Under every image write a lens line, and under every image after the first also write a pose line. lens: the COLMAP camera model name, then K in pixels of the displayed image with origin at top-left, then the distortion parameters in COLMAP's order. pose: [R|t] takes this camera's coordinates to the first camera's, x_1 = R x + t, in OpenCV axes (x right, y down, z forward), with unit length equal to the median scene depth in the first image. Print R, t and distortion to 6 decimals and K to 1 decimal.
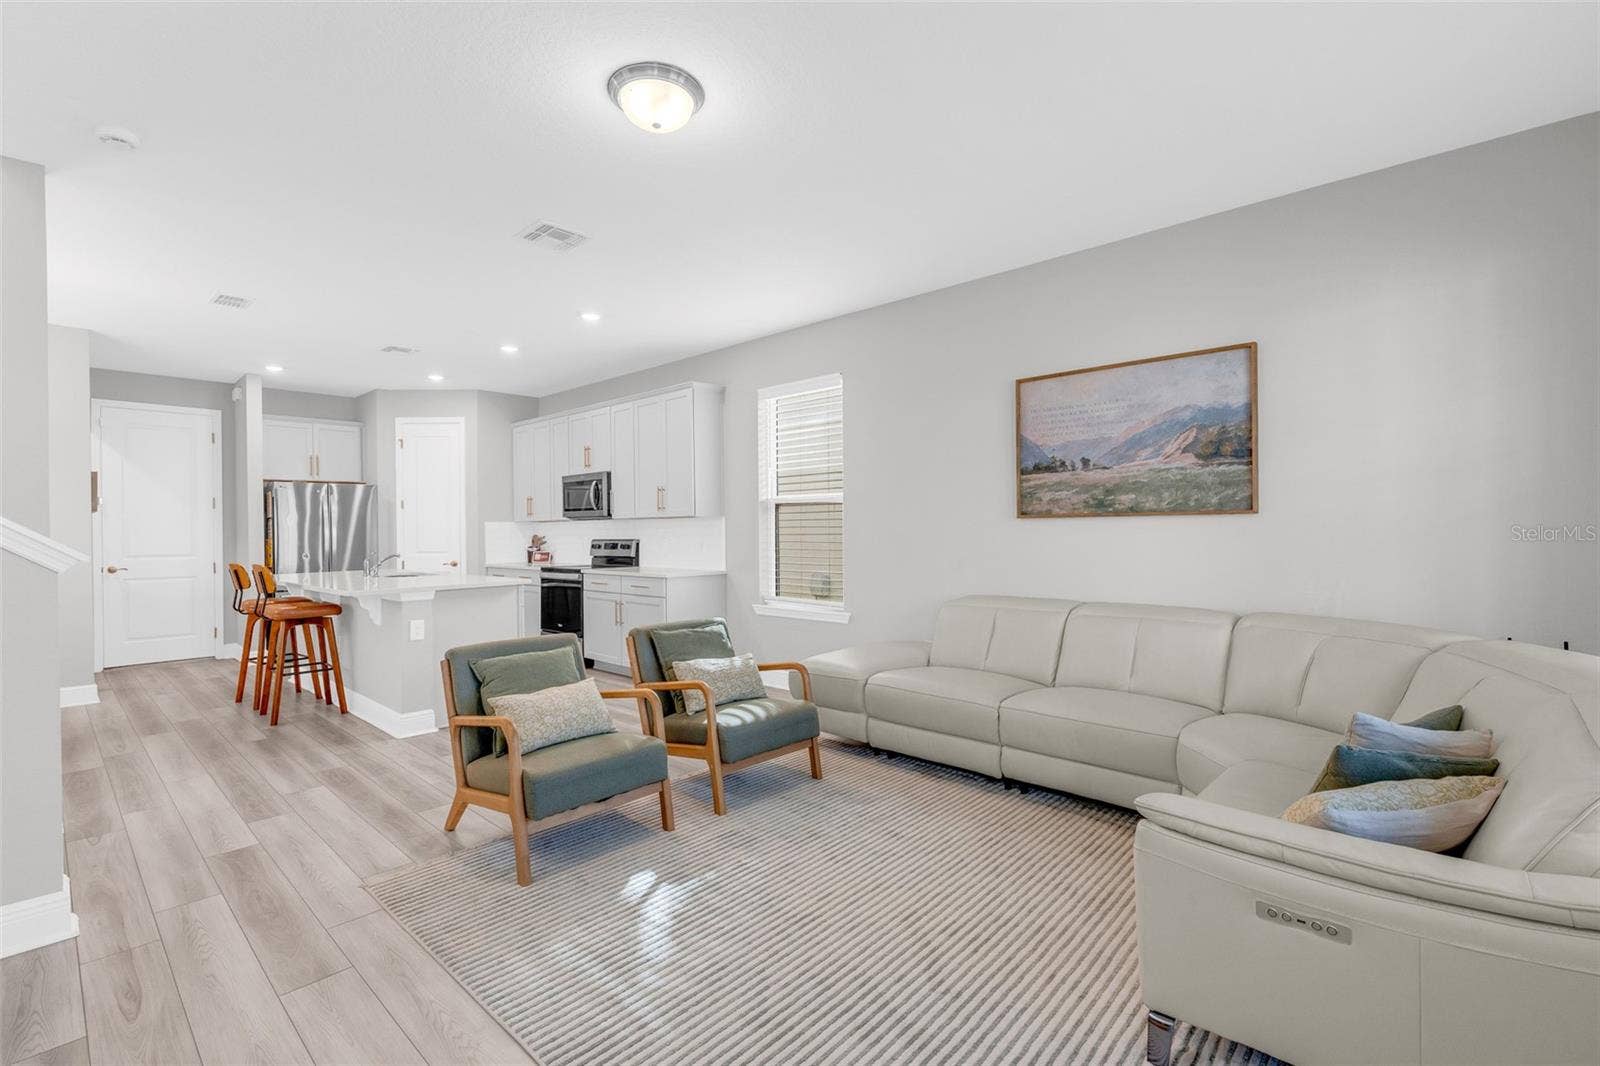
lens RADIAL K [[709.1, 0, 800.0], [0, 709.1, 533.0], [0, 0, 1]] dist [-0.011500, -0.000001]
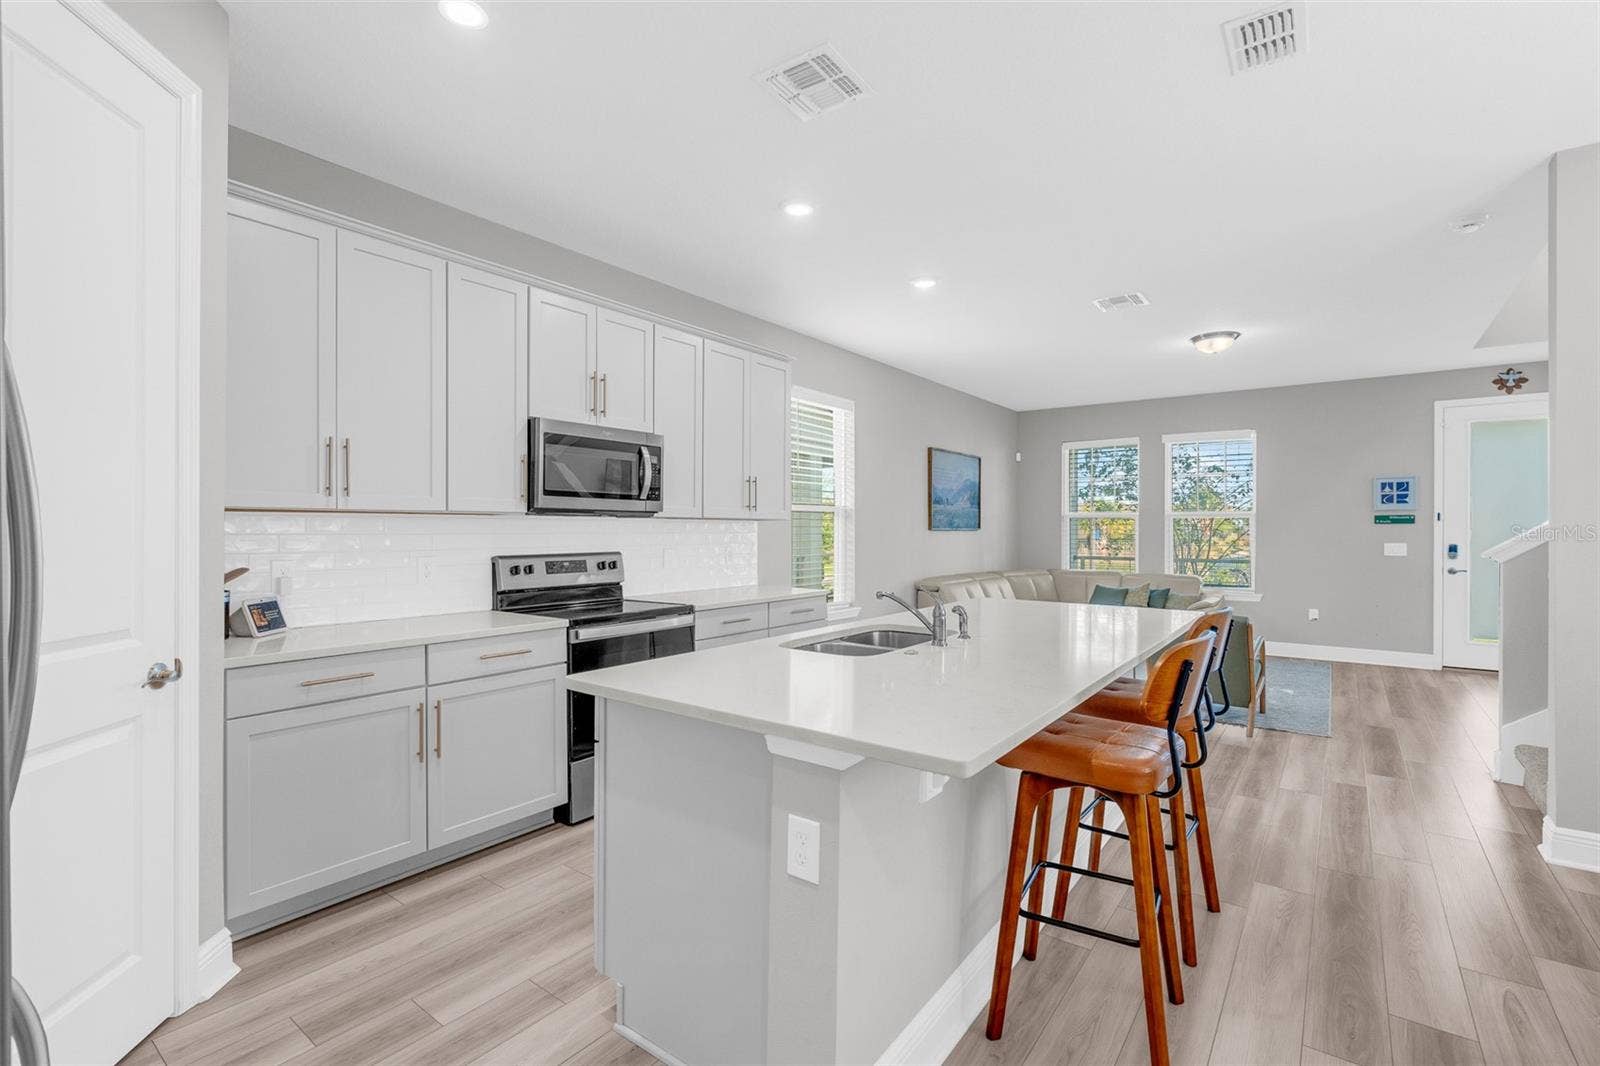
lens RADIAL K [[709.1, 0, 800.0], [0, 709.1, 533.0], [0, 0, 1]] dist [-0.011500, -0.000001]
pose [[-0.085973, 0.005754, 0.996281, -0.831133], [0.002610, 0.999981, -0.005550, -0.002997], [-0.996294, 0.002123, -0.085986, 0.904577]]
